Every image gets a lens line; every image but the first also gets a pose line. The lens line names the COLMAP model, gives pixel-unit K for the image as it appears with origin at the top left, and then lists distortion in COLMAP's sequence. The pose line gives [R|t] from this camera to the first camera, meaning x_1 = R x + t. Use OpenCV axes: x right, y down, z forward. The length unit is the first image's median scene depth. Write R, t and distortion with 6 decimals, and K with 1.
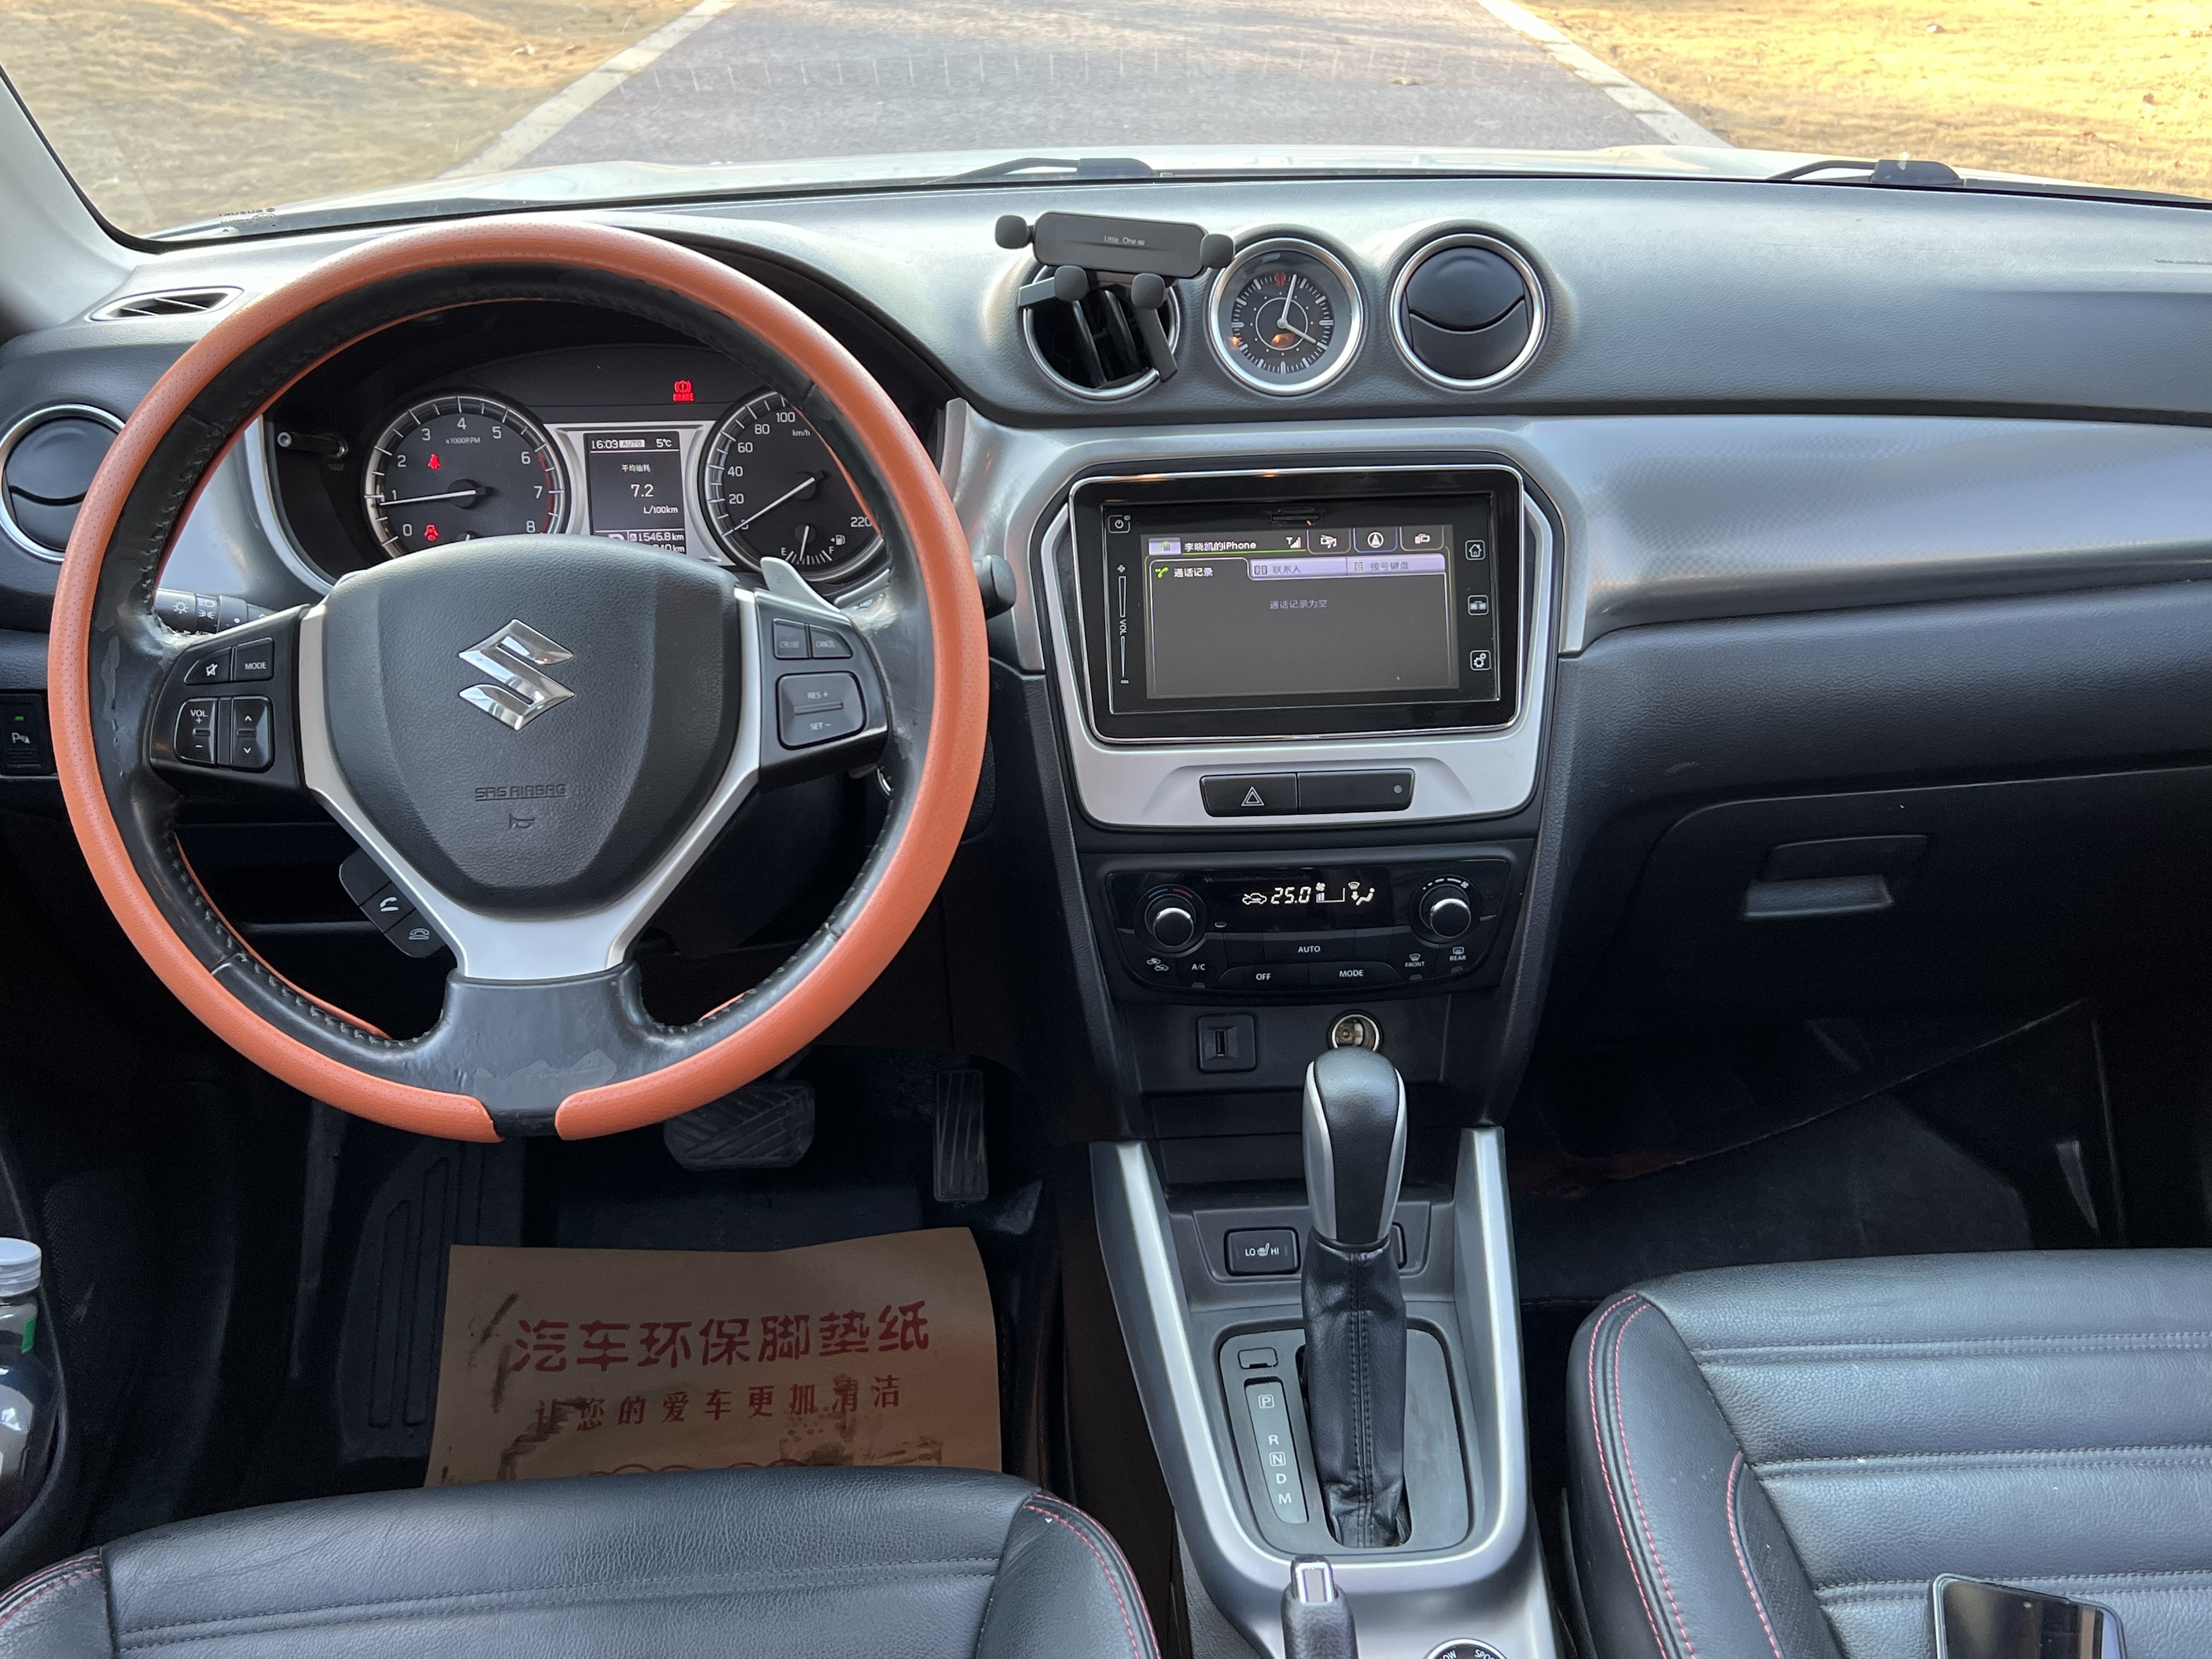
lens RADIAL K [[2012.7, 0, 1113.7], [0, 2012.7, 728.3], [0, 0, 1]] dist [0.007797, 0.003219]
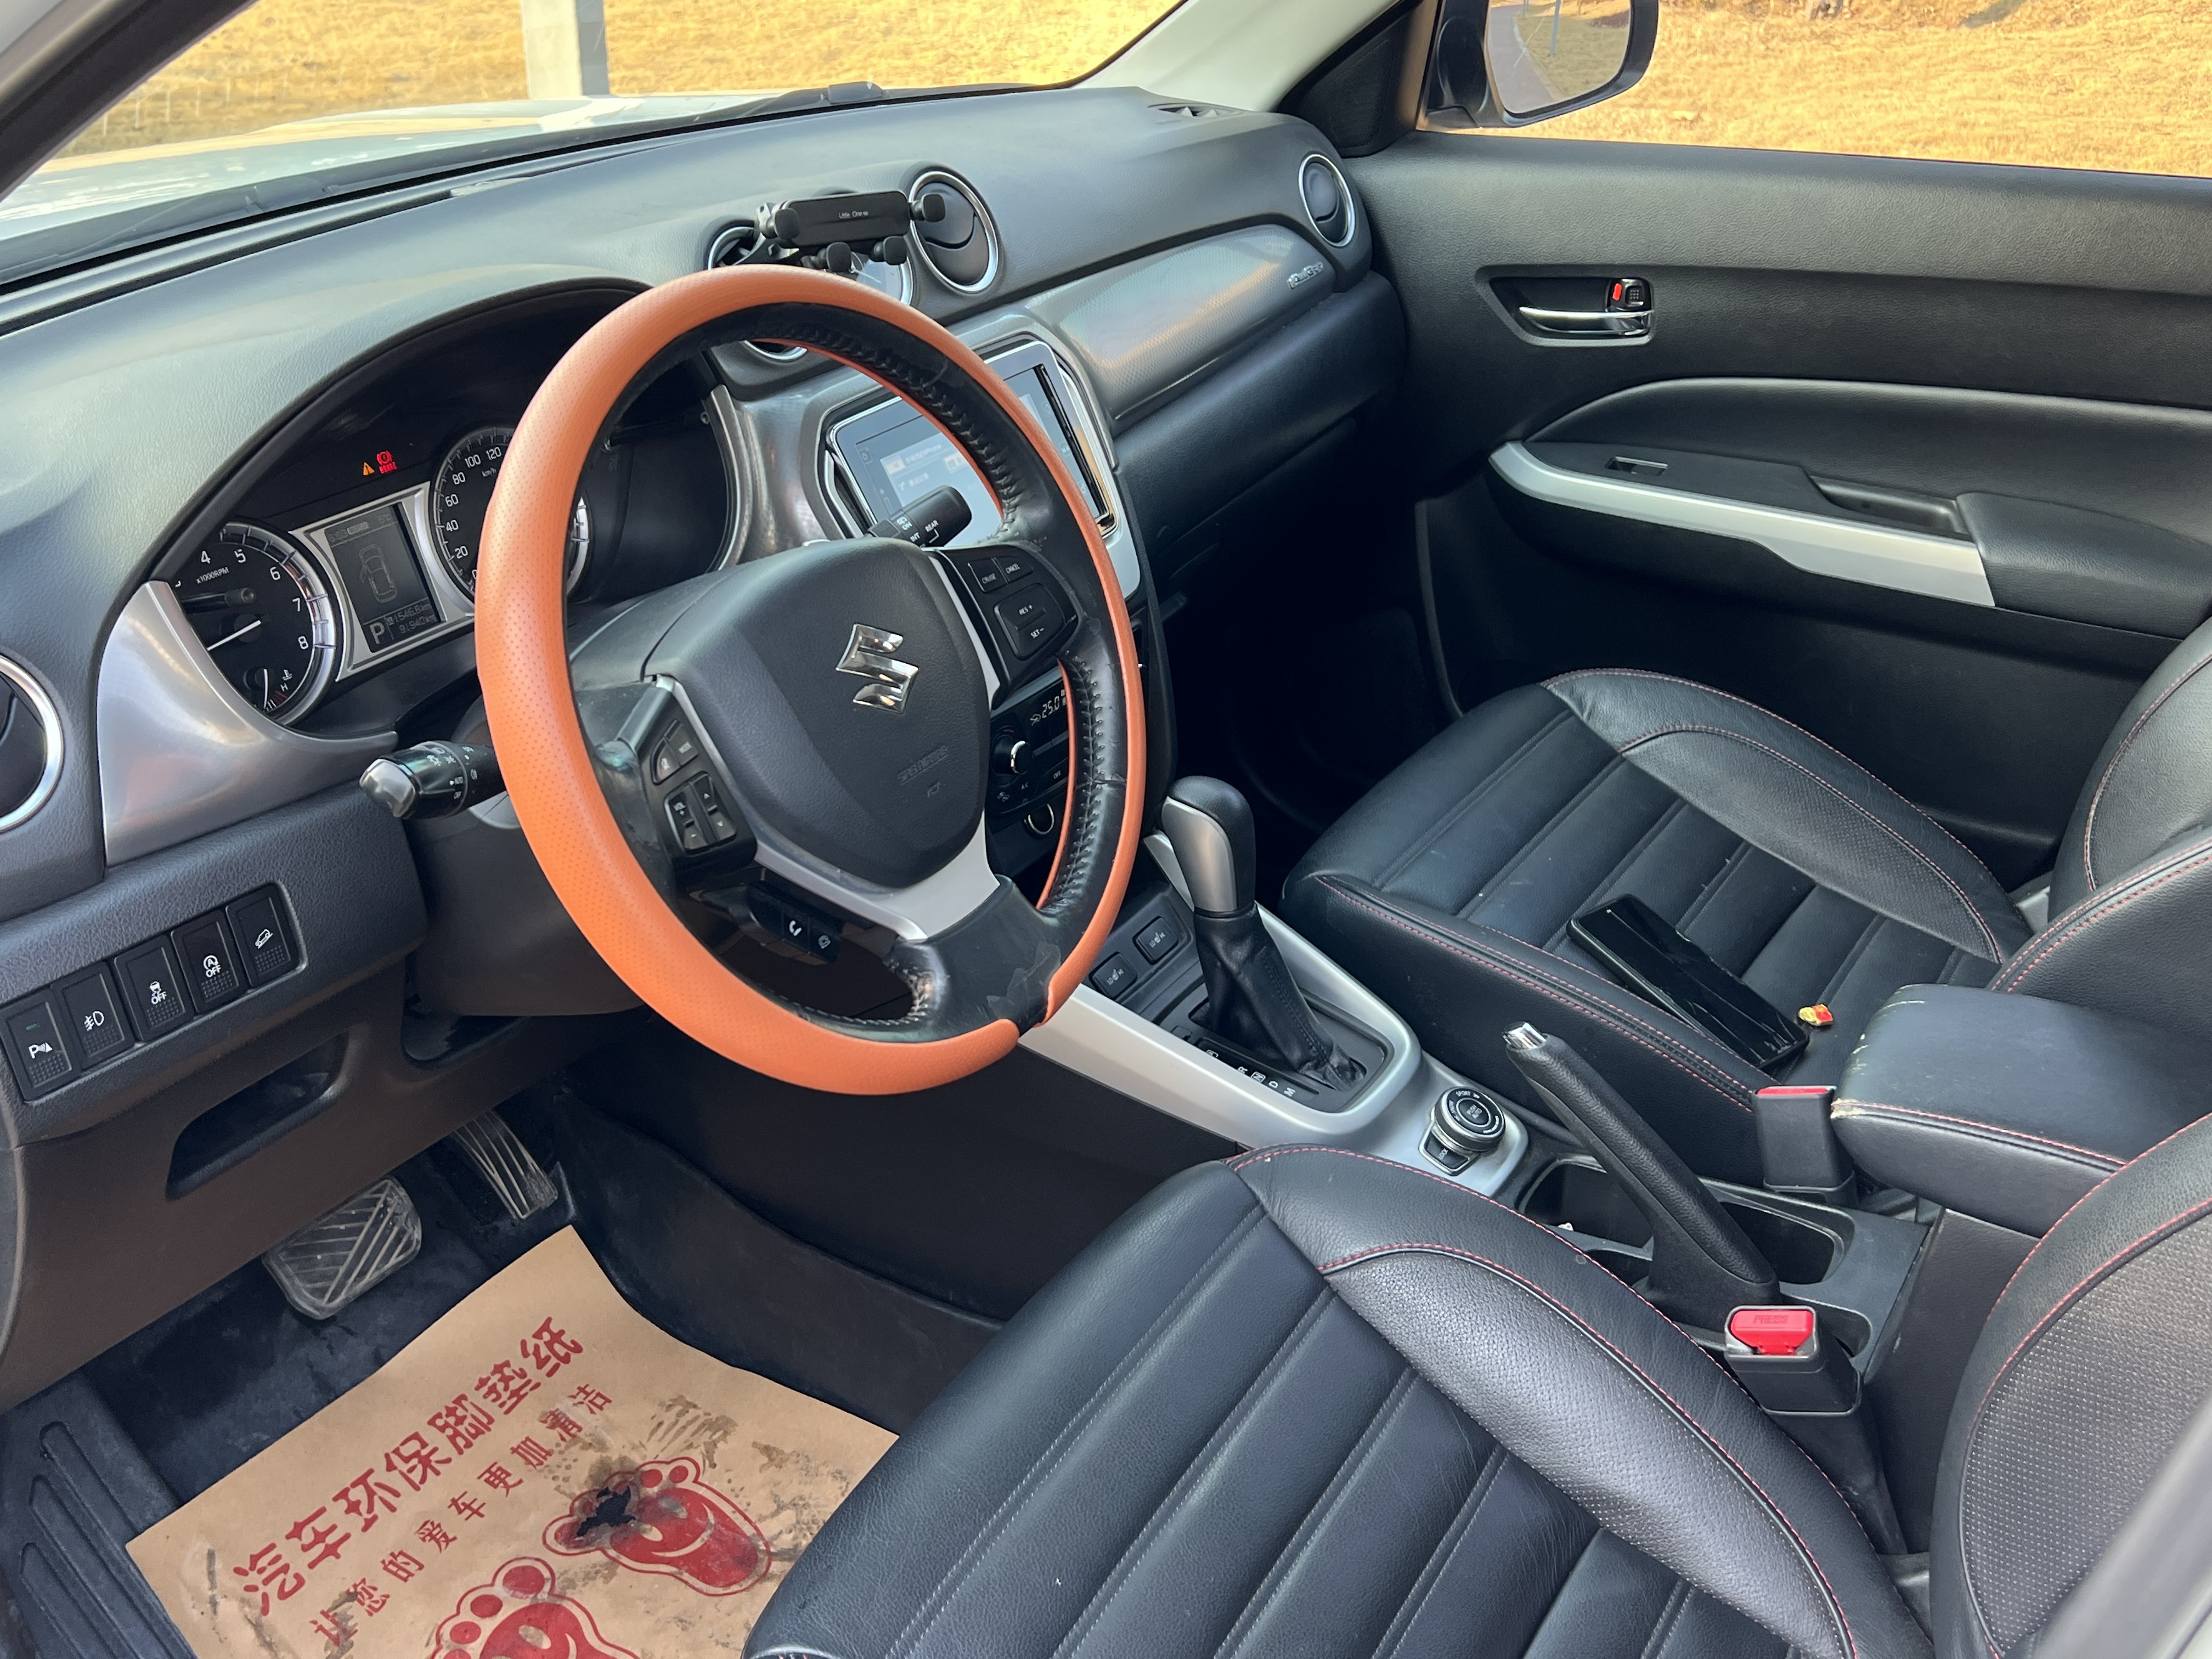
lens RADIAL K [[2012.7, 0, 1113.7], [0, 2012.7, 728.3], [0, 0, 1]] dist [0.007797, 0.003219]
pose [[0.622747, -0.353388, 0.698070, -0.767582], [0.321360, 0.928988, 0.183602, -0.122328], [-0.713381, 0.109995, 0.692090, 0.105225]]
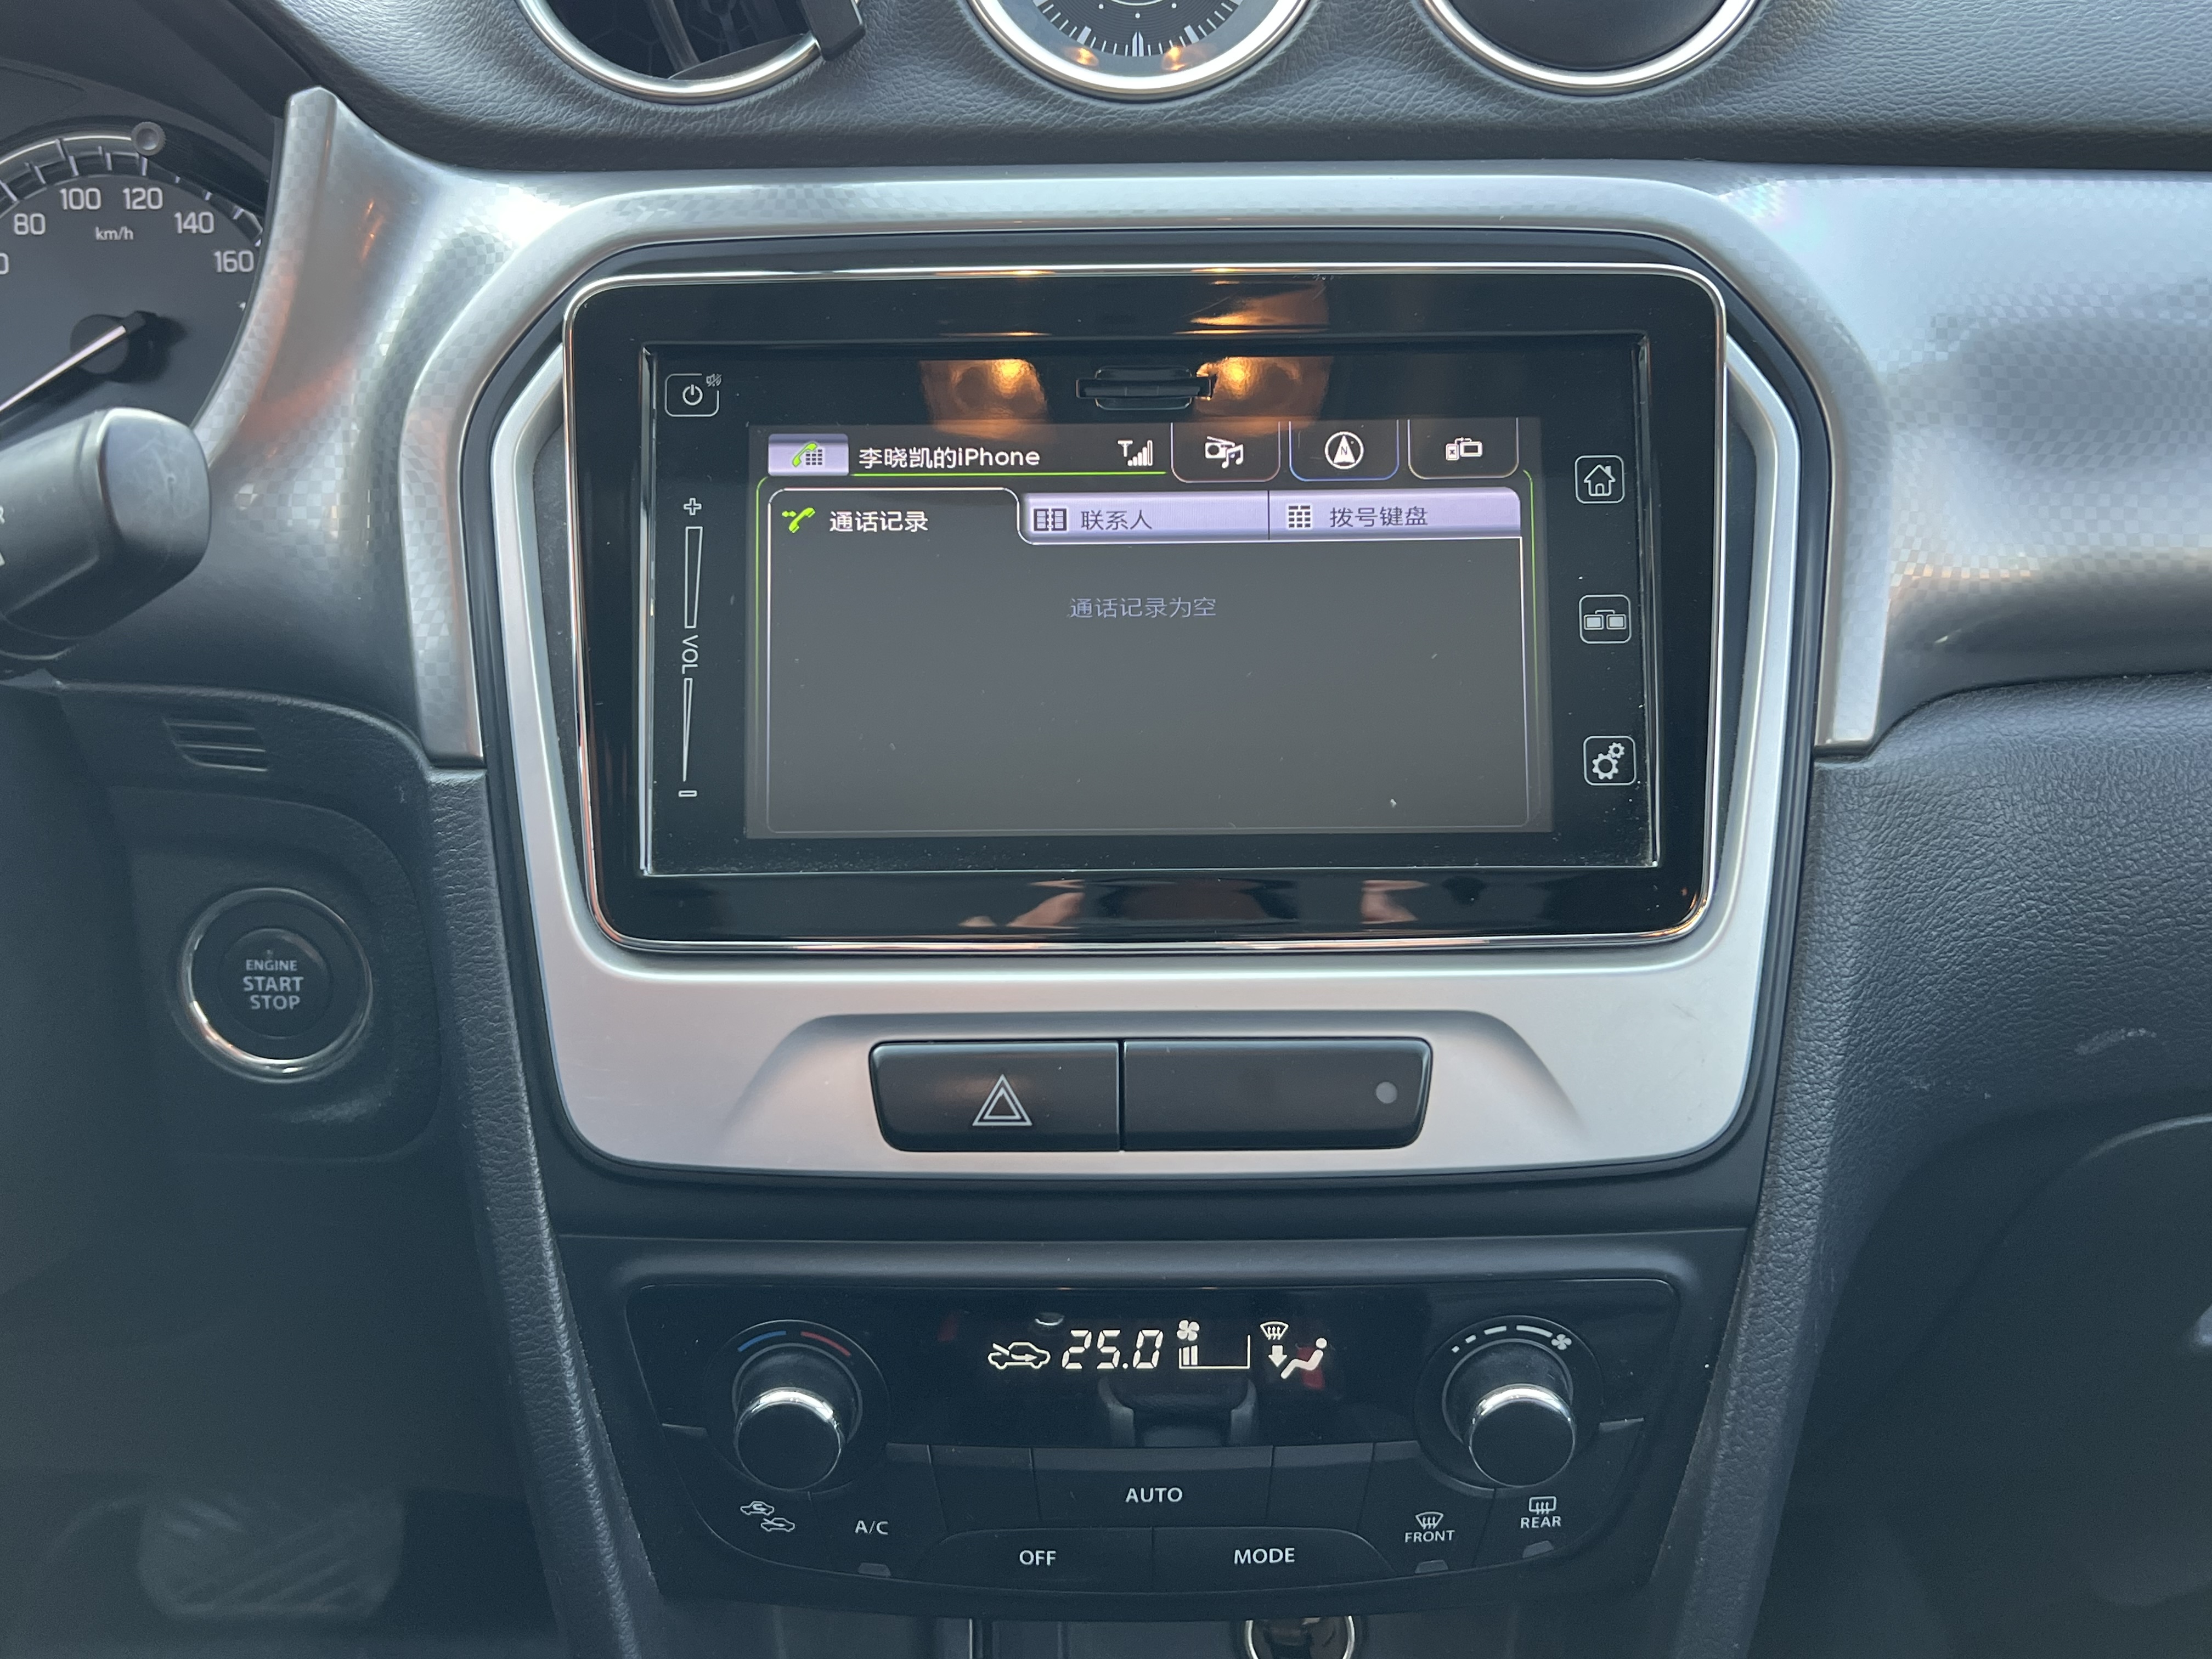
lens RADIAL K [[2012.7, 0, 1113.7], [0, 2012.7, 728.3], [0, 0, 1]] dist [0.007797, 0.003219]
pose [[0.998156, 0.022965, -0.056188, 0.107502], [-0.026147, 0.998057, -0.056564, -0.015432], [0.054780, 0.057929, 0.996817, 0.602449]]
